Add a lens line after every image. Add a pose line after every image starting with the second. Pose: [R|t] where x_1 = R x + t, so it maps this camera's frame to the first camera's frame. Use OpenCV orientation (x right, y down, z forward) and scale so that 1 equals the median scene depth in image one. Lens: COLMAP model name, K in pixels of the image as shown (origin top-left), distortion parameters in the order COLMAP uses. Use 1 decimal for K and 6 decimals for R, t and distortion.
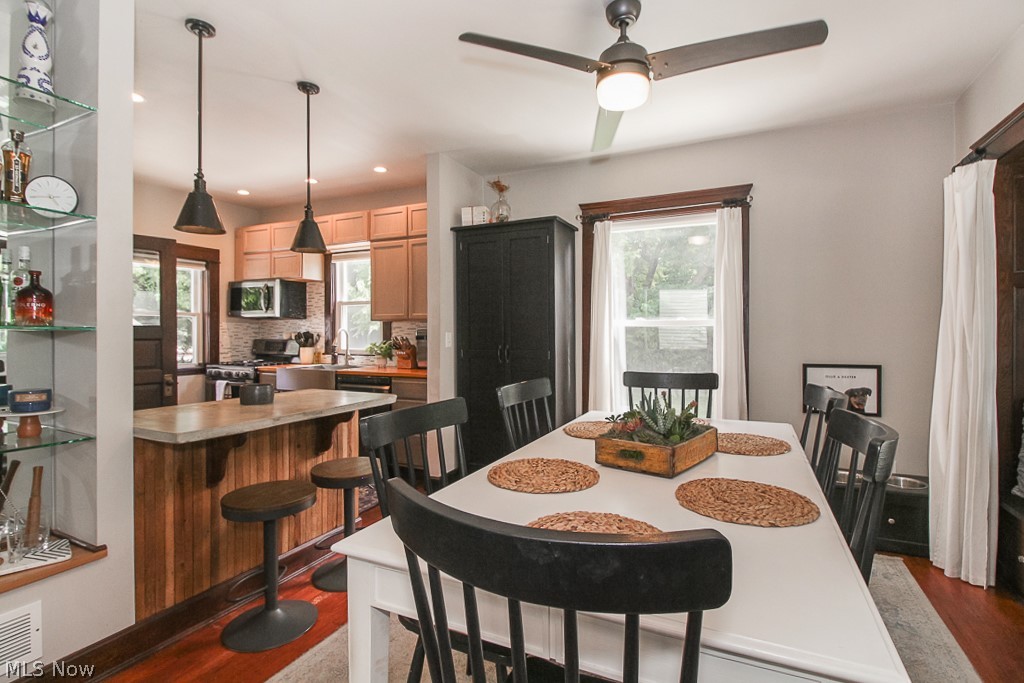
lens RADIAL K [[498.3, 0, 512.0], [0, 498.3, 341.5], [0, 0, 1]] dist [0.001173, -0.000050]
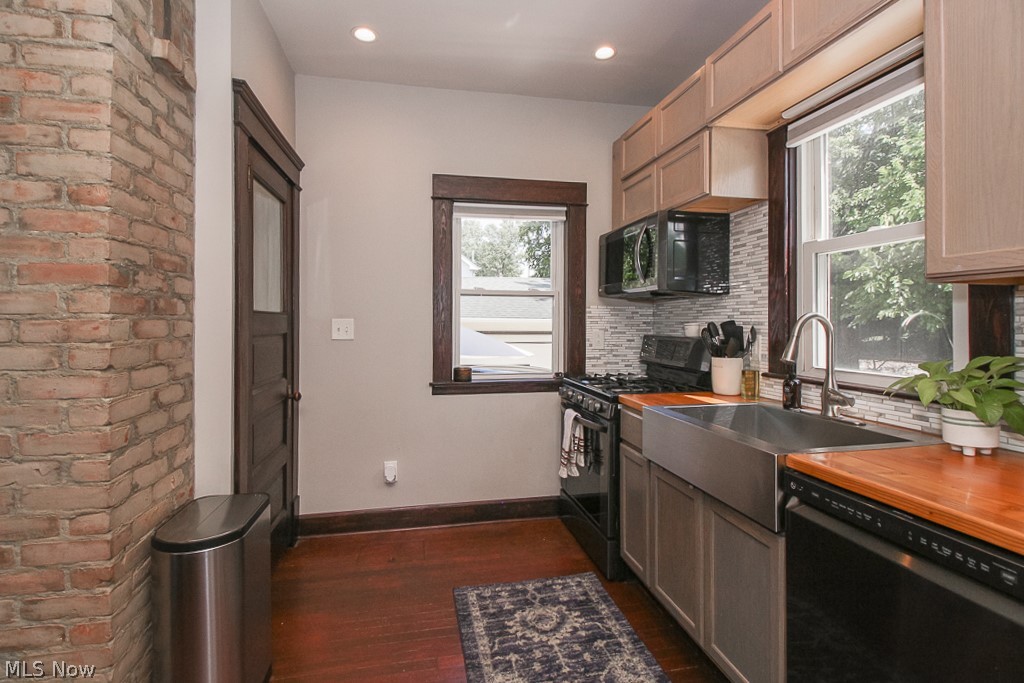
lens RADIAL K [[485.4, 0, 507.9], [0, 485.4, 321.3], [0, 0, 1]] dist [0.014773, -0.010401]
pose [[0.604294, 0.000166, -0.796761, -0.183792], [-0.016017, 0.999800, -0.011940, -0.011742], [0.796600, 0.019977, 0.604176, 0.580984]]
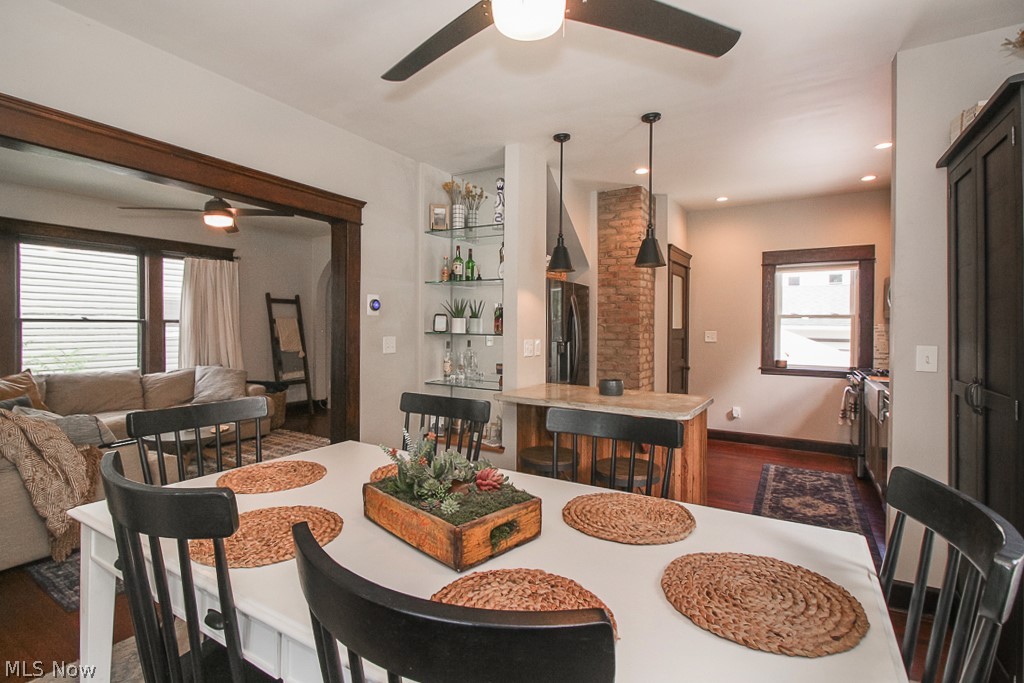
lens RADIAL K [[487.2, 0, 509.4], [0, 487.2, 326.9], [0, 0, 1]] dist [0.015013, -0.000177]
pose [[-0.086754, 0.005208, -0.996216, 0.365824], [-0.023623, 0.999694, 0.007283, -0.024733], [0.995950, 0.024165, -0.086604, 0.418242]]
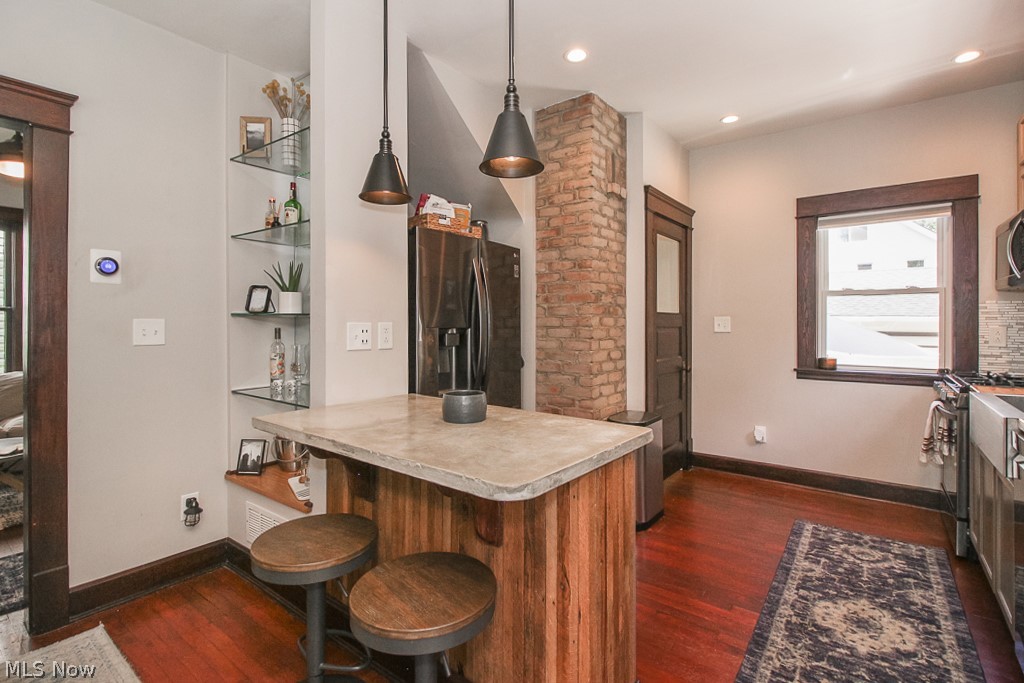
lens RADIAL K [[485.4, 0, 507.9], [0, 485.4, 321.3], [0, 0, 1]] dist [0.014773, -0.010401]
pose [[-0.195596, -0.003368, -0.980679, 0.066904], [-0.017482, 0.999847, 0.000053, -0.005938], [0.980529, 0.017154, -0.195625, 0.584249]]
